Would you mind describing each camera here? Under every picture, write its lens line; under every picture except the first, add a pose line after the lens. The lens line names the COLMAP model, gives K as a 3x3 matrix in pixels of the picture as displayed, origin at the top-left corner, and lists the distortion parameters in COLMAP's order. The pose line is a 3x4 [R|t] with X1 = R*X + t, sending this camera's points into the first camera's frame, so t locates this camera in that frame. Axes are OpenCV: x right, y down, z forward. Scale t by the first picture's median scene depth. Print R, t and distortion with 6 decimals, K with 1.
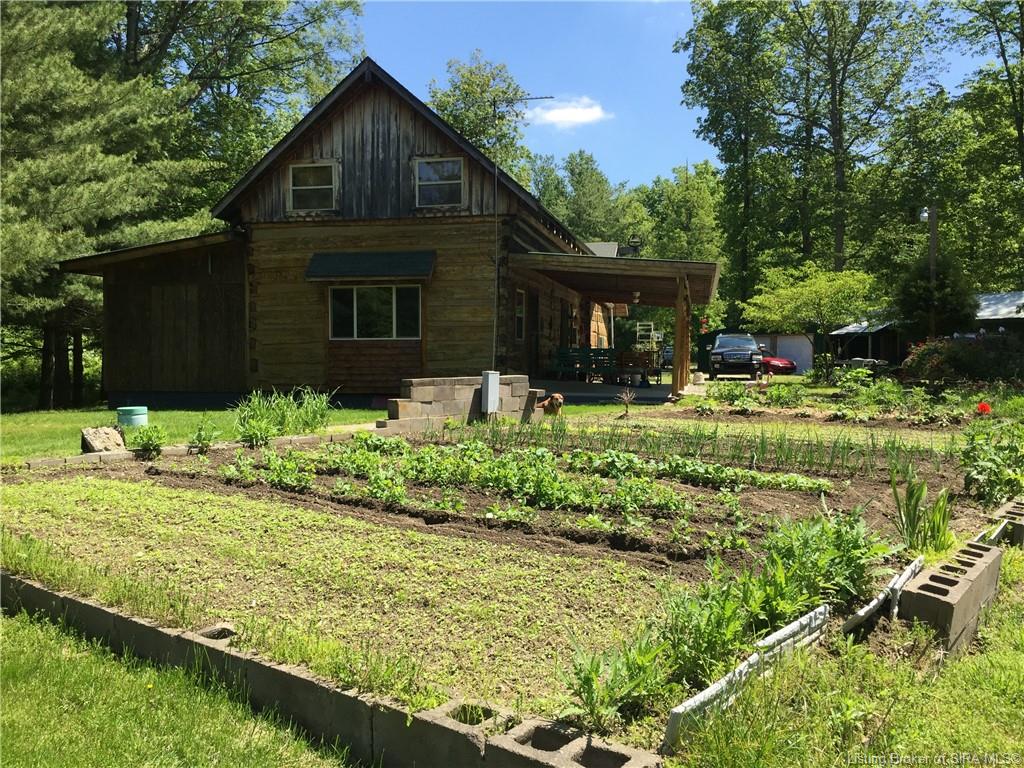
lens RADIAL K [[869.8, 0, 510.2], [0, 869.8, 384.0], [0, 0, 1]] dist [0.063812, -0.085777]
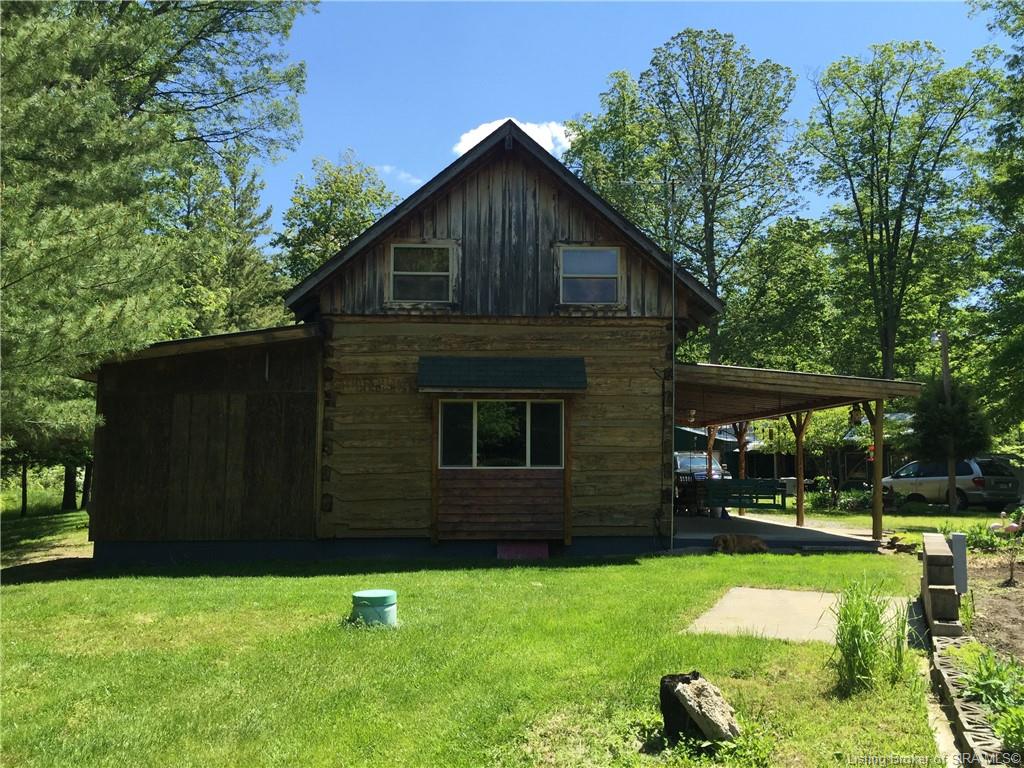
lens RADIAL K [[869.8, 0, 511.6], [0, 869.8, 382.5], [0, 0, 1]] dist [0.063812, -0.085777]
pose [[0.967487, 0.026058, 0.251573, -0.343989], [0.005970, 0.992048, -0.125715, -0.029795], [-0.252849, 0.123130, 0.959639, 0.245591]]
